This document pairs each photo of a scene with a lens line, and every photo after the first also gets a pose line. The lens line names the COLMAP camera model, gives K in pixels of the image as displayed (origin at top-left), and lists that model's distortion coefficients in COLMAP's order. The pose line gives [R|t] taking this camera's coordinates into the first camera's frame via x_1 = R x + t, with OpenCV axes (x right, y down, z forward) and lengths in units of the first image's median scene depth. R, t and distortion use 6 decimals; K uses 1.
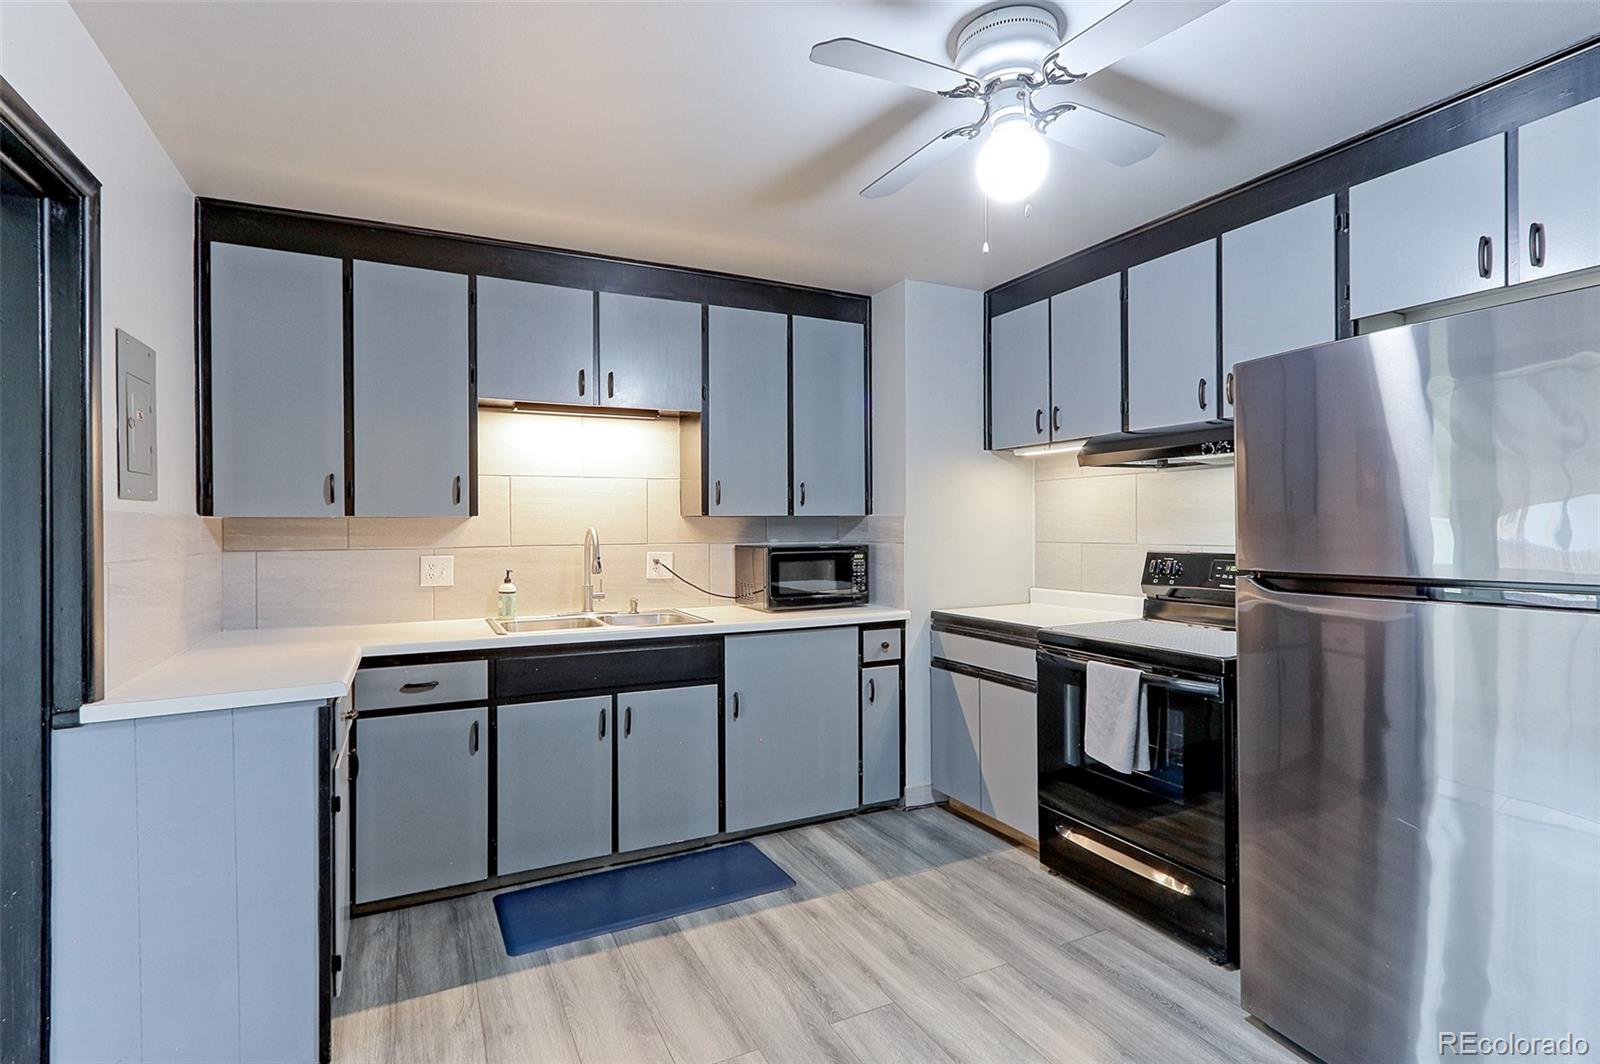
lens RADIAL K [[762.6, 0, 800.8], [0, 762.6, 532.1], [0, 0, 1]] dist [-0.001926, 0.005469]
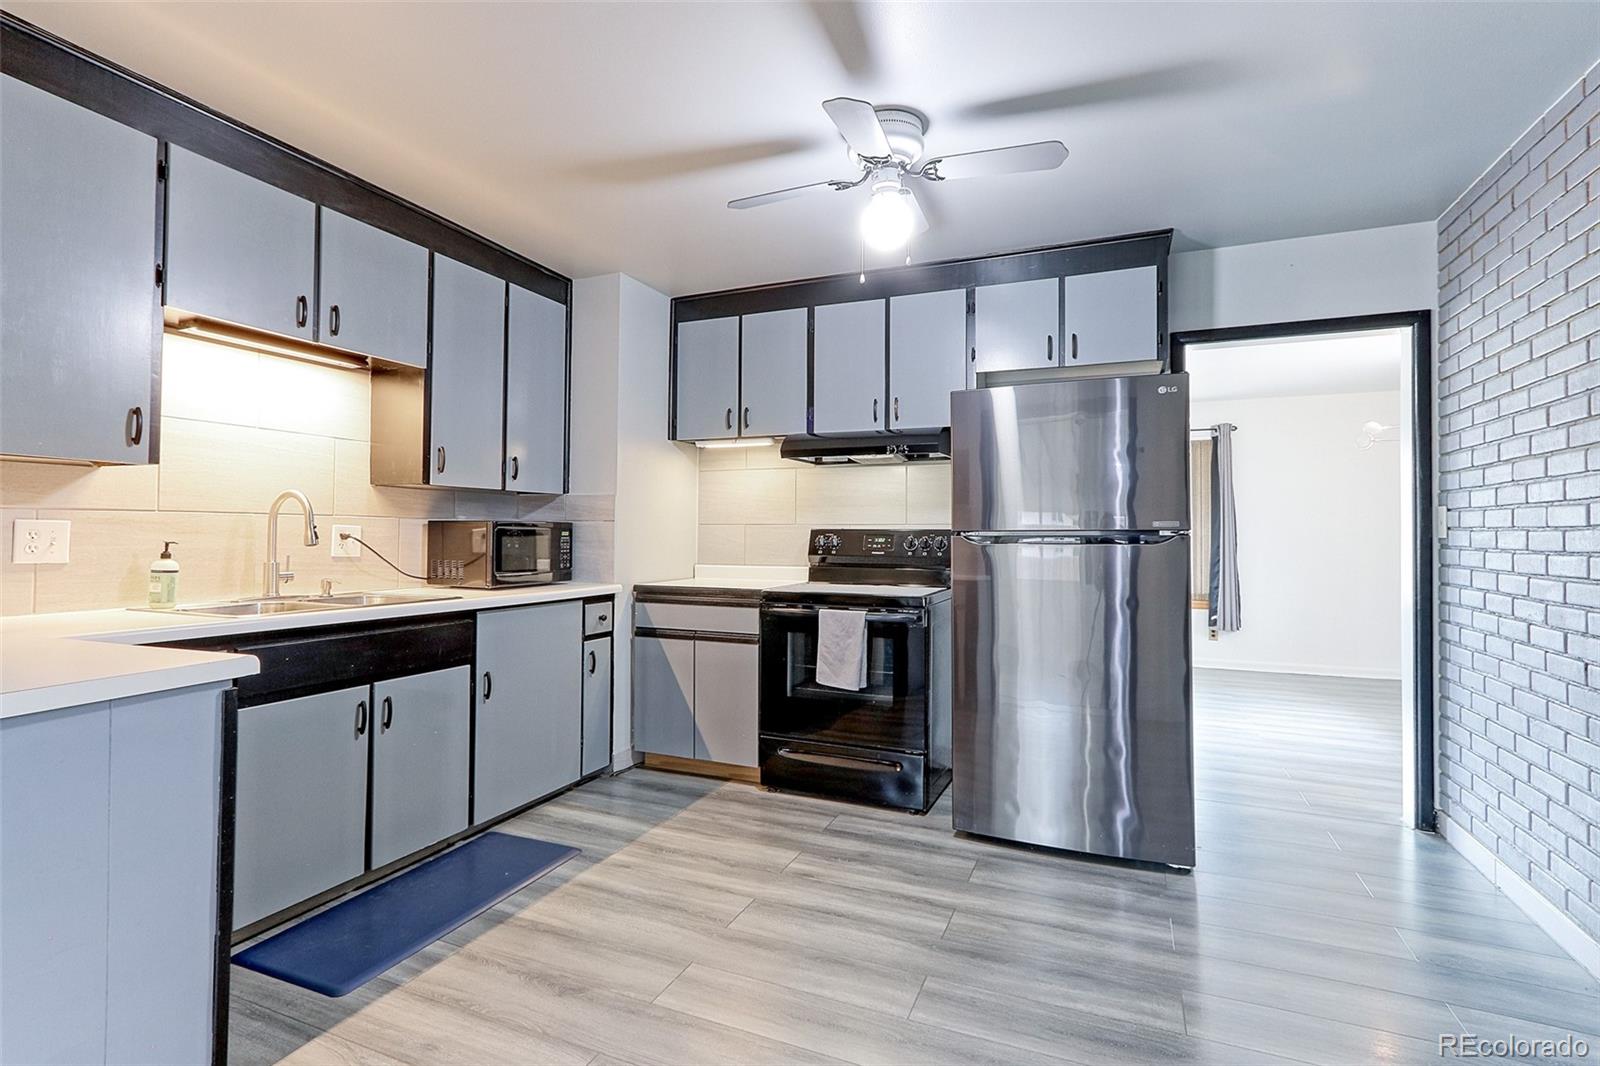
lens RADIAL K [[762.6, 0, 785.4], [0, 762.6, 526.0], [0, 0, 1]] dist [-0.001926, 0.005469]
pose [[0.775667, 0.017046, 0.630913, -0.392683], [-0.007114, 0.999808, -0.018266, 0.044534], [-0.631103, 0.009680, 0.775639, 0.039512]]
